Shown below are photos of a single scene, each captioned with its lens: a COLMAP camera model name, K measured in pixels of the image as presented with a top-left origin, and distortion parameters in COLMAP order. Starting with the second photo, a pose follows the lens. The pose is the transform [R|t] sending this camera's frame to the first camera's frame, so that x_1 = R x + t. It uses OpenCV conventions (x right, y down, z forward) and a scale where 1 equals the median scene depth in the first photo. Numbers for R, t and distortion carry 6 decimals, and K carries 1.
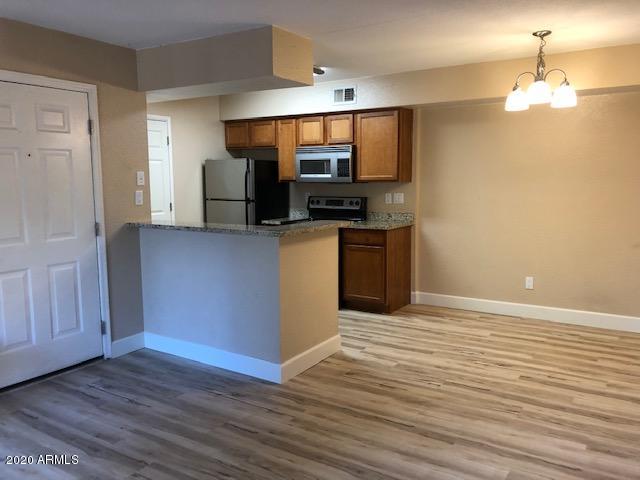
lens RADIAL K [[516.5, 0, 320.0], [0, 516.5, 240.0], [0, 0, 1]] dist [-0.016676, -0.010274]
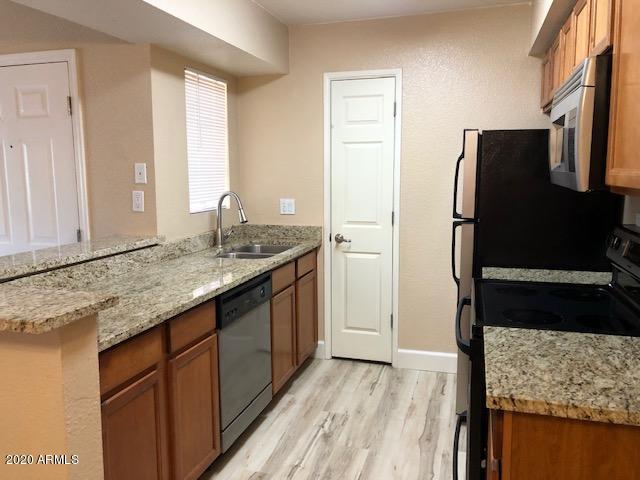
lens RADIAL K [[516.3, 0, 320.0], [0, 516.3, 240.0], [0, 0, 1]] dist [0.062733, -0.001464]
pose [[0.267884, 0.129491, -0.954709, 0.295842], [-0.109331, 0.988611, 0.103412, -0.096940], [0.957228, 0.076677, 0.278991, 0.779662]]
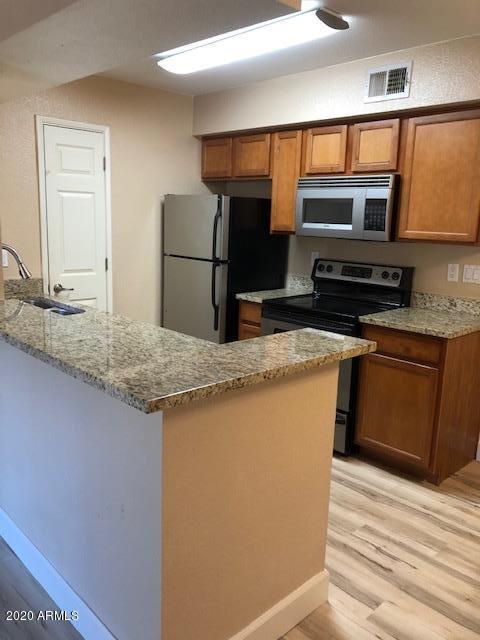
lens RADIAL K [[516.5, 0, 226.8], [0, 516.5, 320.5], [0, 0, 1]] dist [-0.016676, -0.010274]
pose [[0.967994, 0.083058, -0.236831, 0.030893], [-0.064245, 0.994214, 0.086088, -0.061859], [0.242611, -0.068117, 0.967729, 0.397424]]
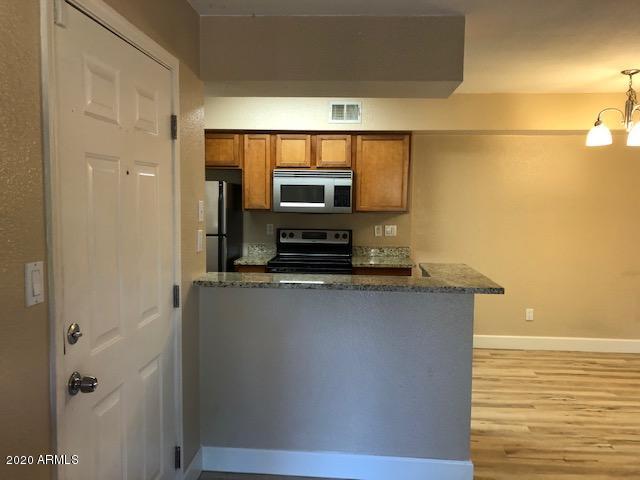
lens RADIAL K [[516.5, 0, 320.0], [0, 516.5, 240.0], [0, 0, 1]] dist [-0.016676, -0.010274]
pose [[0.886514, -0.018836, 0.462319, -0.380481], [0.035684, 0.998978, -0.027725, -0.044405], [-0.461324, 0.041077, 0.886280, 0.258198]]
